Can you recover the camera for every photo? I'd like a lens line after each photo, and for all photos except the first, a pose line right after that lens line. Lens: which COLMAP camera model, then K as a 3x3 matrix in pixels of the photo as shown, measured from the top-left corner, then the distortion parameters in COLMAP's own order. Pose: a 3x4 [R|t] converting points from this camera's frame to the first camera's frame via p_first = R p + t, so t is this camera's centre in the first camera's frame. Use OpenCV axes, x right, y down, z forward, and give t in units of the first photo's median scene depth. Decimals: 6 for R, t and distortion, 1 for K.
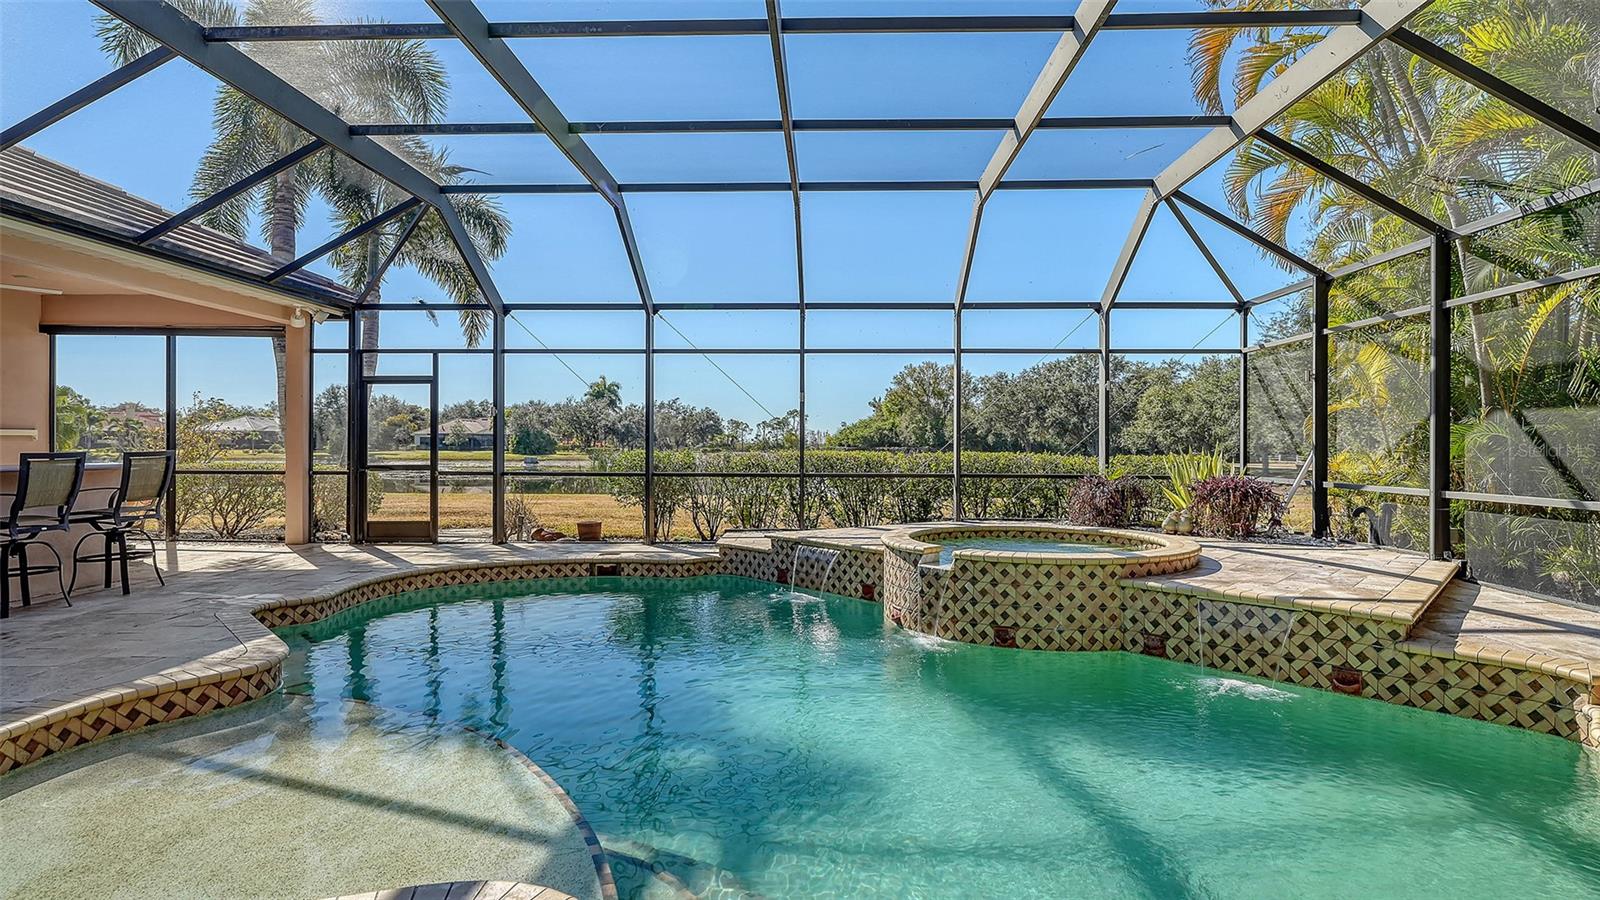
lens RADIAL K [[841.6, 0, 801.6], [0, 841.6, 443.1], [0, 0, 1]] dist [-0.002819, -0.001047]
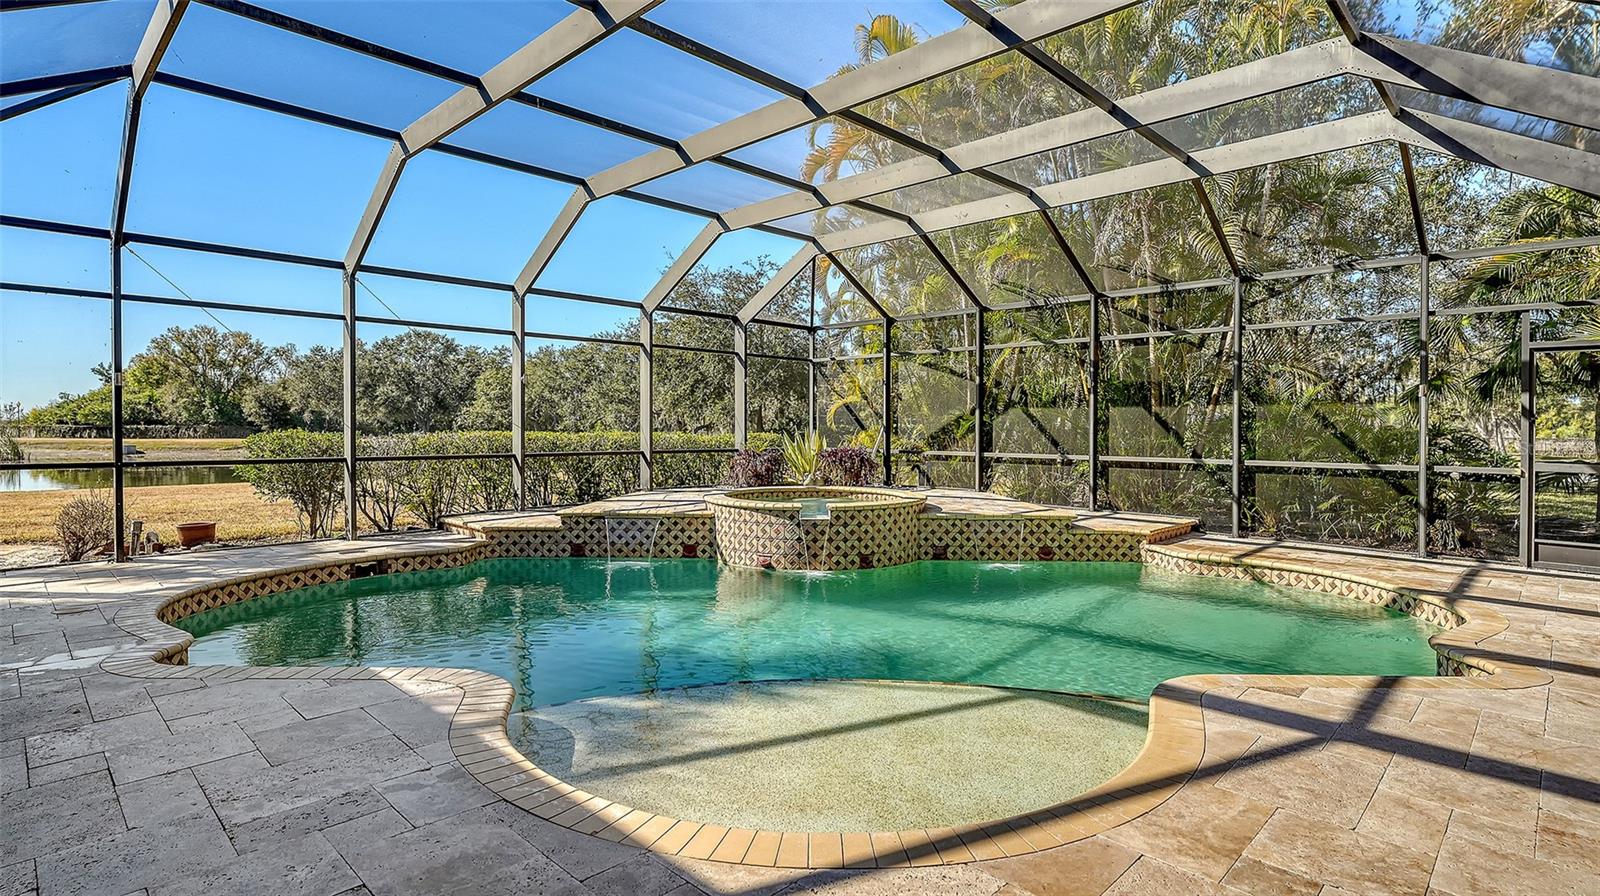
lens RADIAL K [[782.6, 0, 809.1], [0, 782.6, 439.8], [0, 0, 1]] dist [-0.002826, -0.001188]
pose [[0.673079, -0.012834, 0.739459, -0.525668], [-0.004322, 0.999764, 0.021285, -0.002755], [-0.739558, -0.017523, 0.672865, 0.118634]]
